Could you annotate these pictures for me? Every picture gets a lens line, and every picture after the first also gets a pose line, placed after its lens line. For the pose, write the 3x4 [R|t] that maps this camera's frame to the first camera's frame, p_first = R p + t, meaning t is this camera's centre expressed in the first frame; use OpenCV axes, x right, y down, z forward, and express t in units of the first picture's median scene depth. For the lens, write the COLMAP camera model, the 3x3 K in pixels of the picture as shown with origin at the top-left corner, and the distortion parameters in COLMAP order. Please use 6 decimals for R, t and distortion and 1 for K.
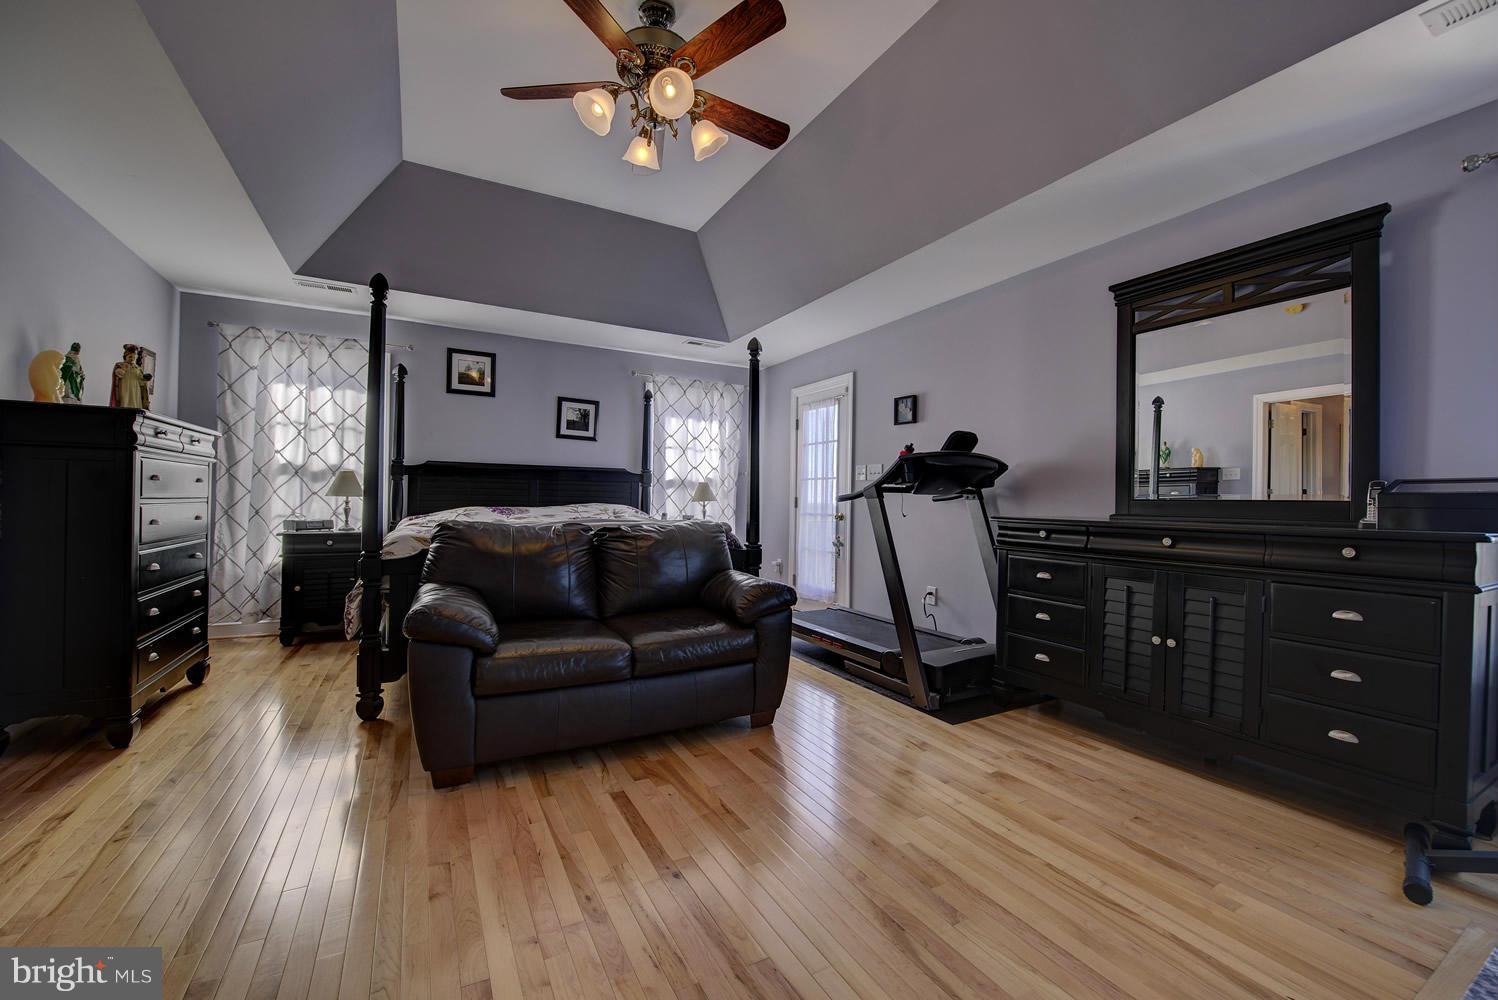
lens RADIAL K [[598.4, 0, 749.3], [0, 598.4, 498.3], [0, 0, 1]] dist [-0.020719, -0.000194]
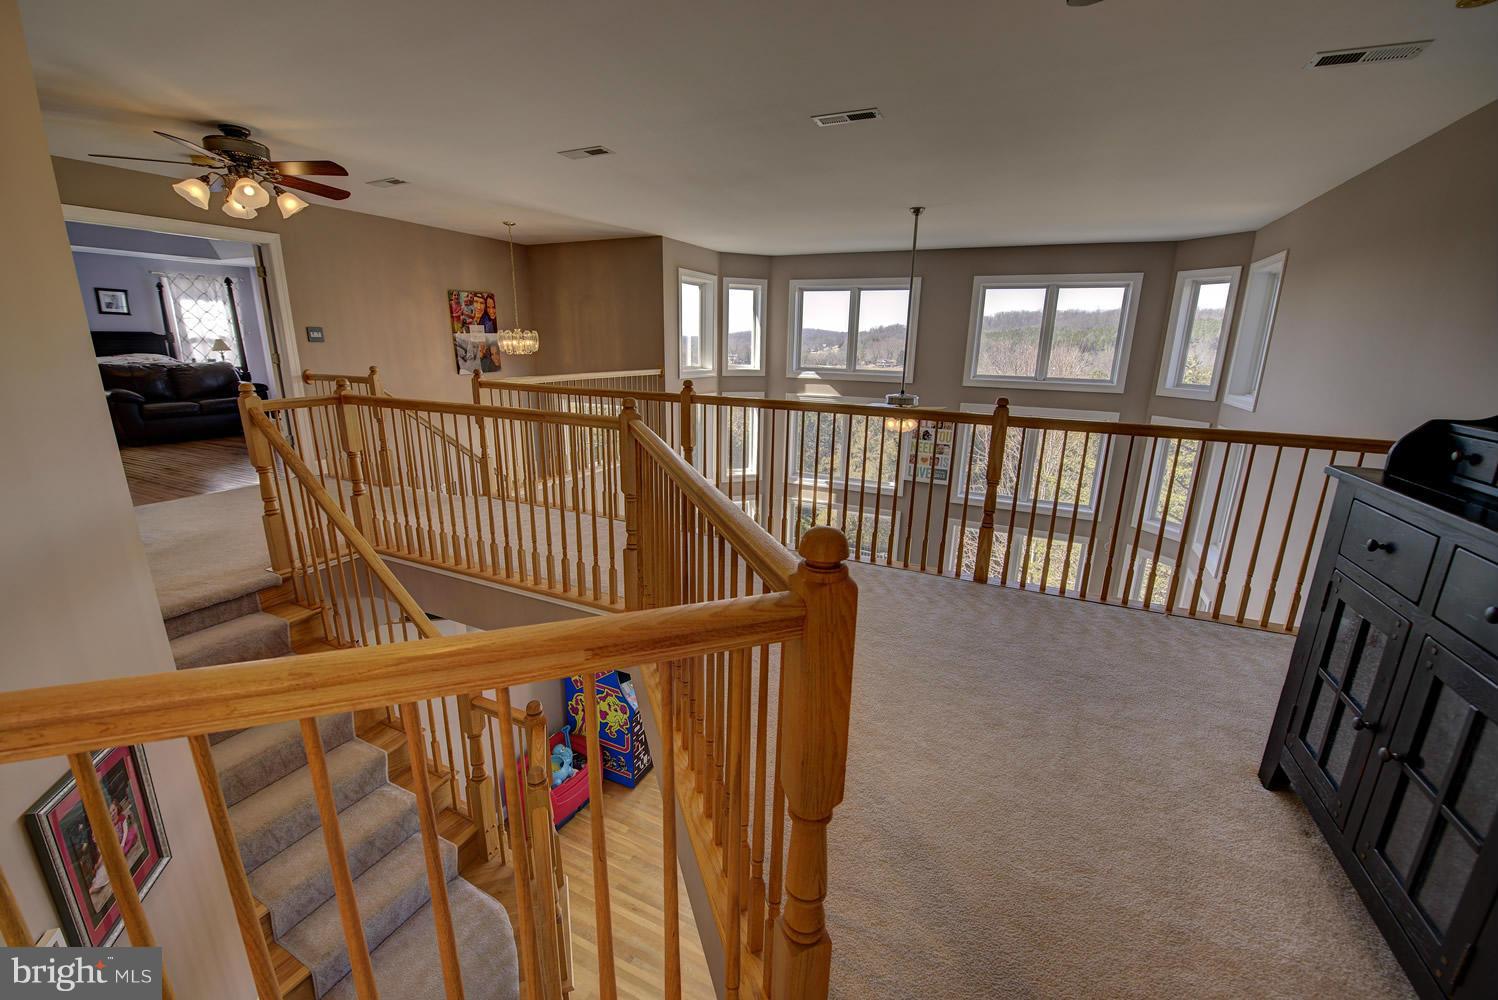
lens RADIAL K [[598.4, 0, 749.3], [0, 598.4, 498.3], [0, 0, 1]] dist [-0.020719, -0.000194]
pose [[0.806060, -0.152175, 0.571936, 0.119742], [-0.005907, 0.964261, 0.264887, -0.043241], [-0.591805, -0.216893, 0.776353, -1.327816]]
